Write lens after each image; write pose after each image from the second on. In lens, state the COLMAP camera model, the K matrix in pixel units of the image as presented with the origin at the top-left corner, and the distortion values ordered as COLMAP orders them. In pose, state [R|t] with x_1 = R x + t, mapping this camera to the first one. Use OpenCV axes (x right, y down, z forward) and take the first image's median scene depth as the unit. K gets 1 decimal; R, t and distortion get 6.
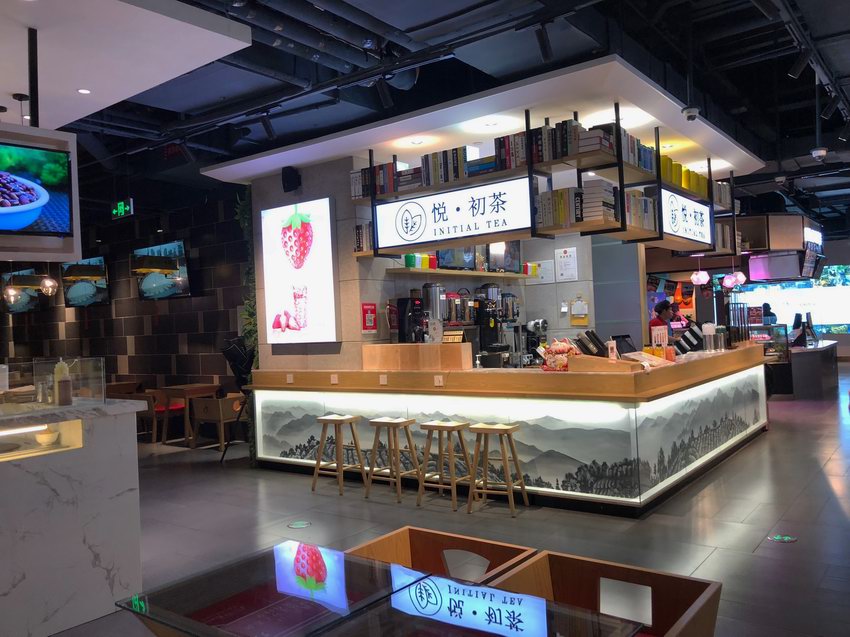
lens RADIAL K [[699.6, 0, 427.7], [0, 699.6, 312.4], [0, 0, 1]] dist [0.002127, 0.020775]
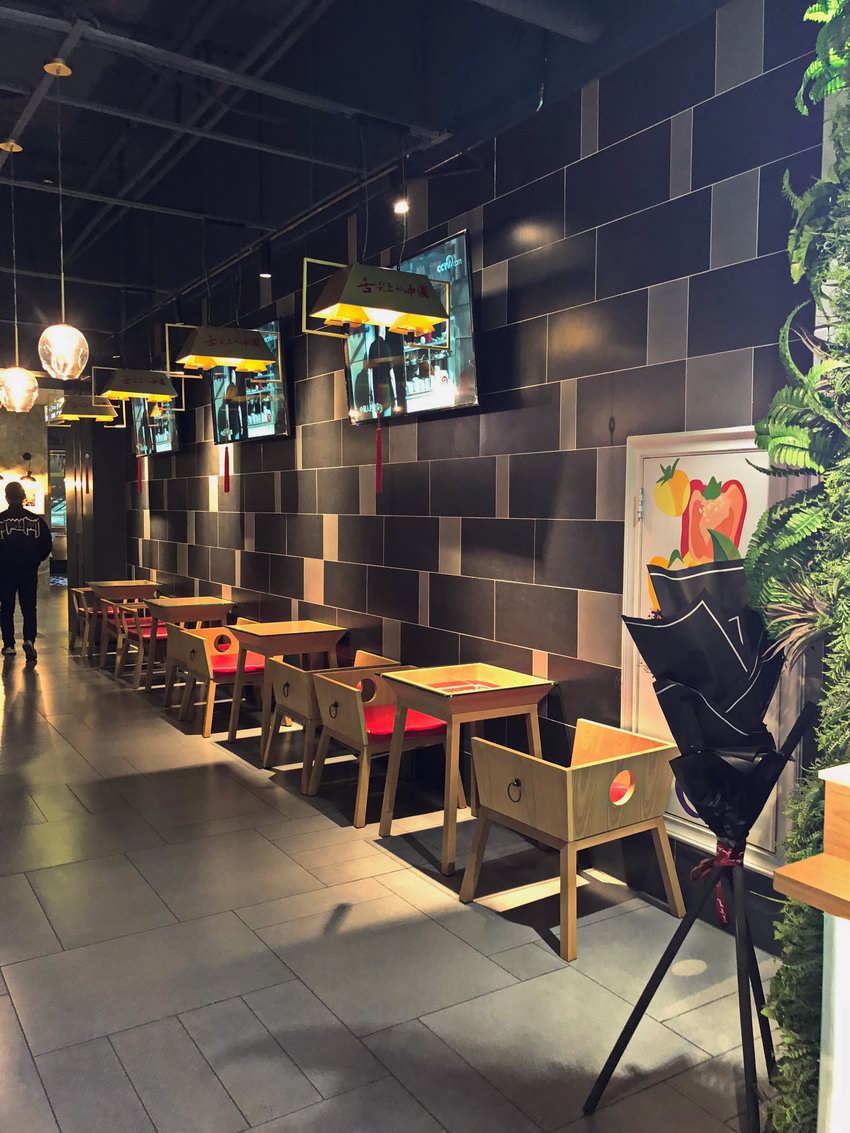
lens RADIAL K [[932.5, 0, 427.2], [0, 932.5, 565.1], [0, 0, 1]] dist [0.002127, 0.020775]
pose [[0.935154, 0.073863, -0.346456, -0.211293], [-0.044495, 0.994766, 0.091979, 0.012225], [0.351437, -0.070599, 0.933546, 0.597468]]
